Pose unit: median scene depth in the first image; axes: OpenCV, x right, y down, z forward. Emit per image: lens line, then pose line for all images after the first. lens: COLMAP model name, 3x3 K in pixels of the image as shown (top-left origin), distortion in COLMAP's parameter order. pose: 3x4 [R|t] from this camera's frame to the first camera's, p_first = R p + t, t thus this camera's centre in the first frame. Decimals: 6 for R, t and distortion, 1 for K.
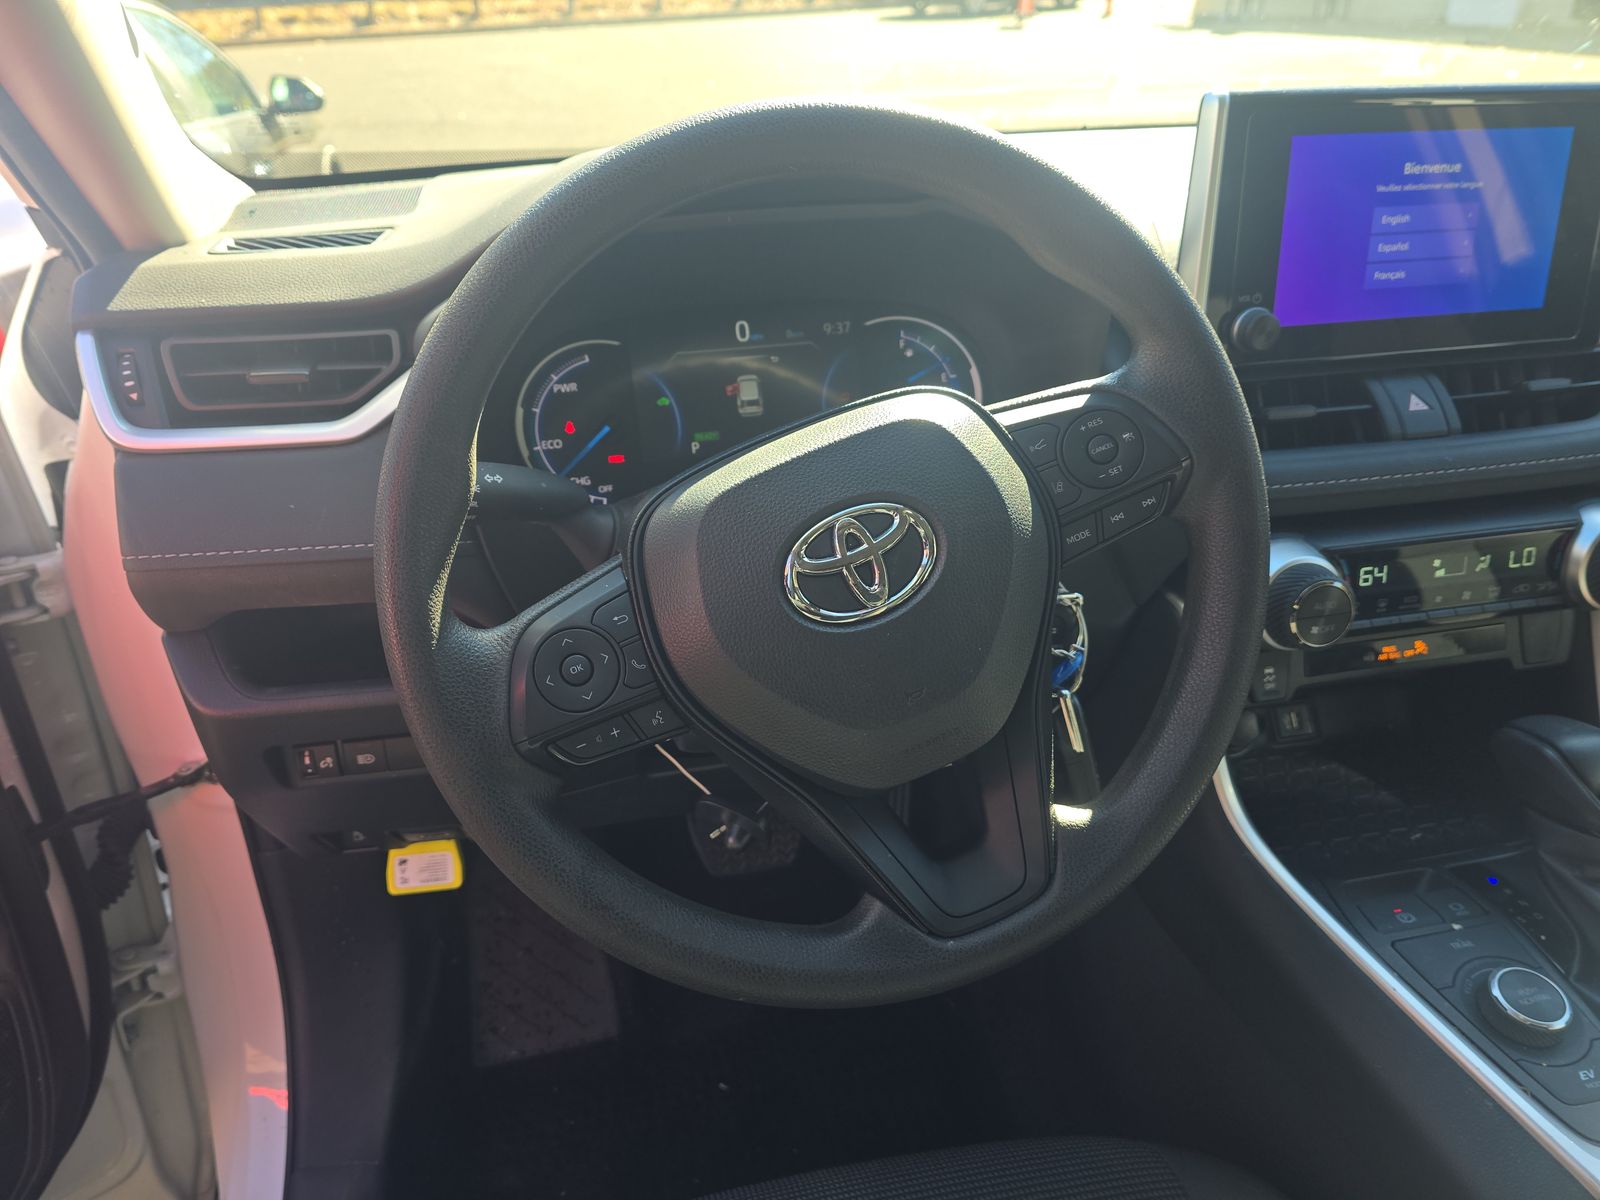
lens RADIAL K [[1051.8, 0, 800.0], [0, 1051.8, 600.0], [0, 0, 1]] dist [0.058415, -0.063112]
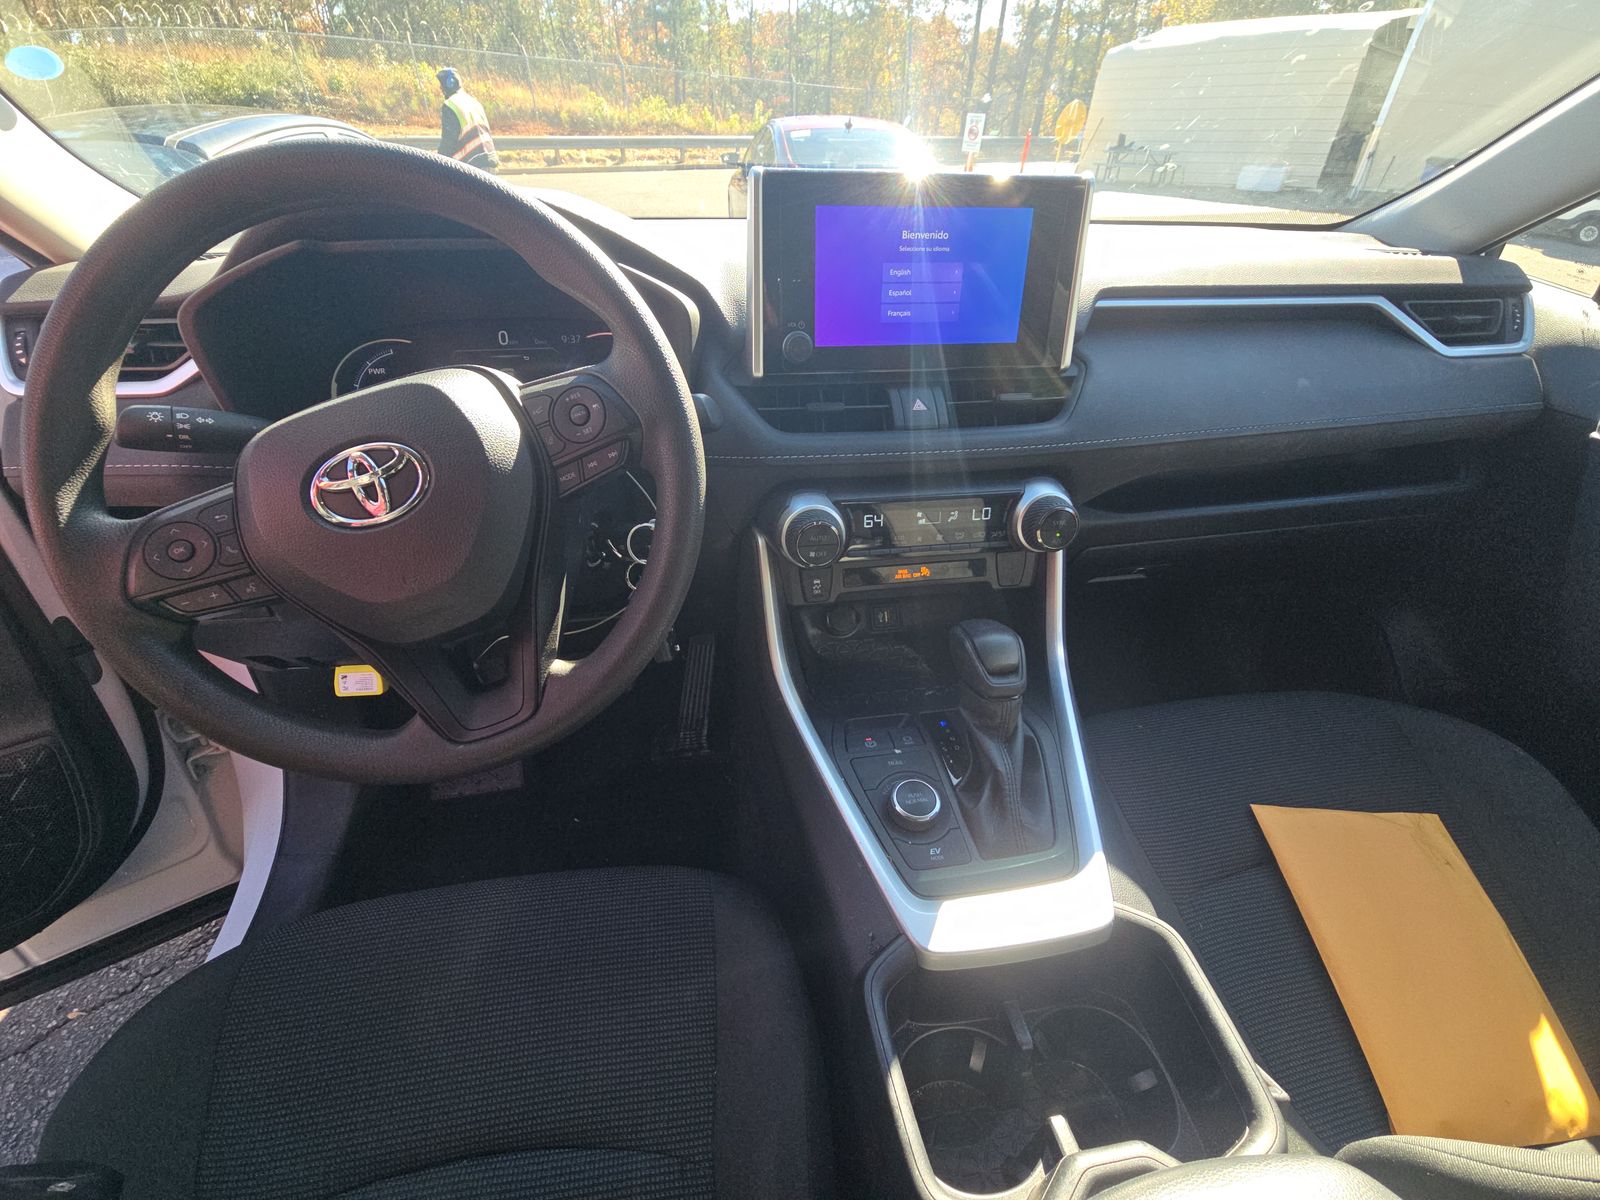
lens RADIAL K [[631.6, 0, 800.0], [0, 631.6, 600.0], [0, 0, 1]] dist [0.001701, -0.005112]
pose [[0.998649, 0.049324, -0.016339, 0.429463], [-0.047479, 0.993982, 0.098720, 0.004625], [0.021110, -0.097811, 0.994981, 0.097504]]
